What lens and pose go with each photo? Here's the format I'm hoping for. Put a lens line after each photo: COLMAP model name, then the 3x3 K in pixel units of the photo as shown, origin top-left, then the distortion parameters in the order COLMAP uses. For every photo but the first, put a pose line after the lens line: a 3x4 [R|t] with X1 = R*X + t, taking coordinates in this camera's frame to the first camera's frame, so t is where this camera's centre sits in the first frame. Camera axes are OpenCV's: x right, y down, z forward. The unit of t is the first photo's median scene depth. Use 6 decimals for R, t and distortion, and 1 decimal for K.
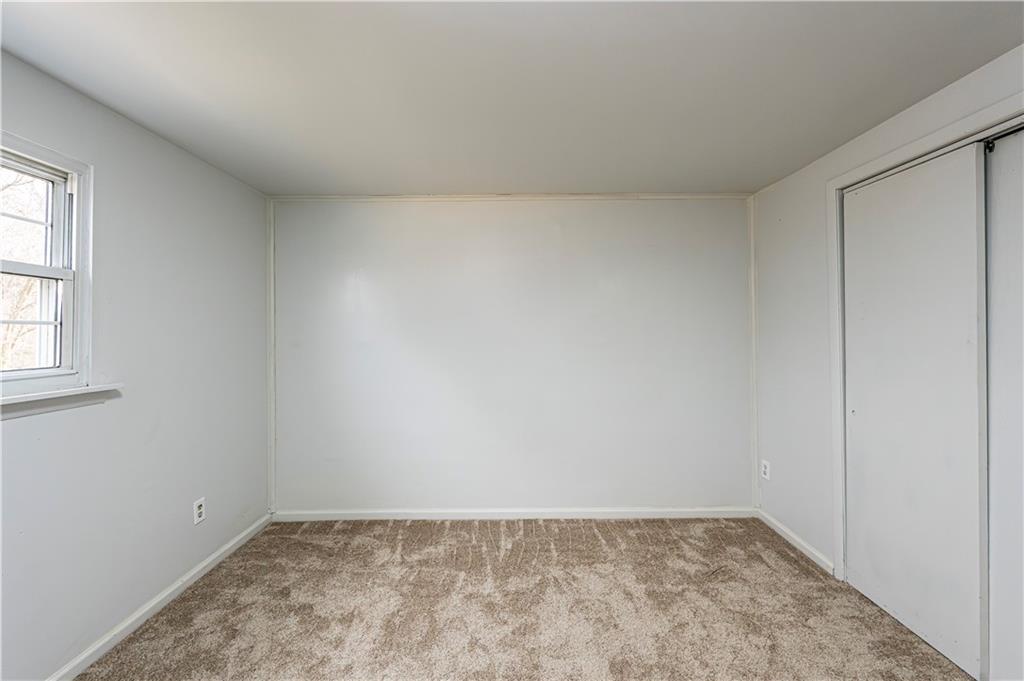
lens RADIAL K [[407.5, 0, 515.6], [0, 407.5, 331.5], [0, 0, 1]] dist [-0.000659, -0.000060]
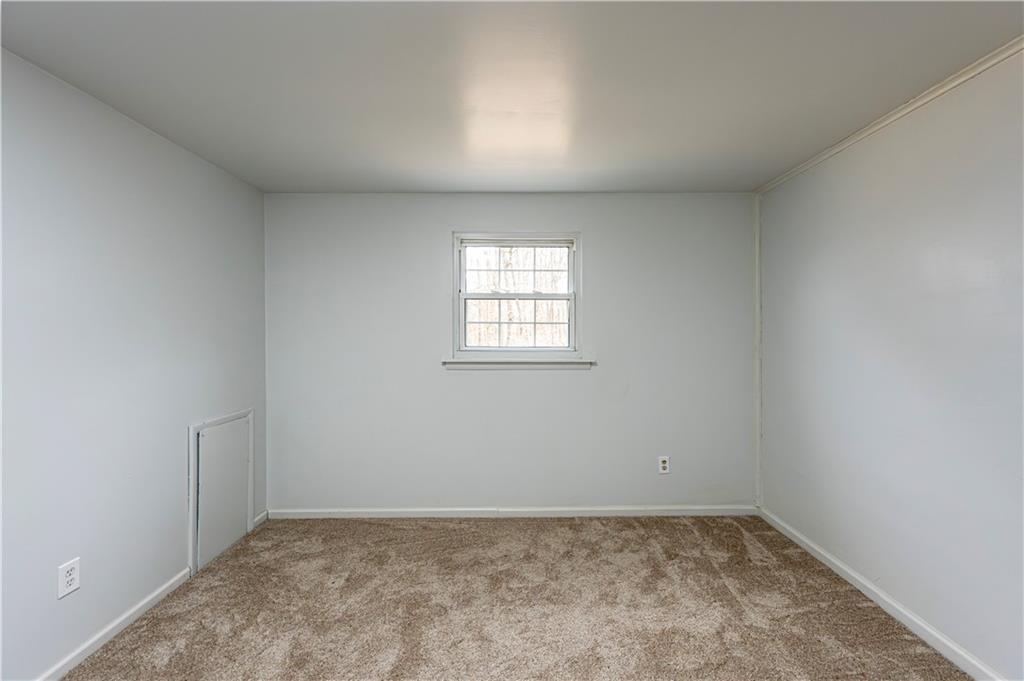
lens RADIAL K [[407.5, 0, 515.6], [0, 407.5, 331.5], [0, 0, 1]] dist [-0.000659, -0.000060]
pose [[0.015326, 0.005138, -0.999869, 0.516548], [0.010647, 0.999929, 0.005301, 0.003909], [0.999826, -0.010727, 0.015270, 0.517489]]
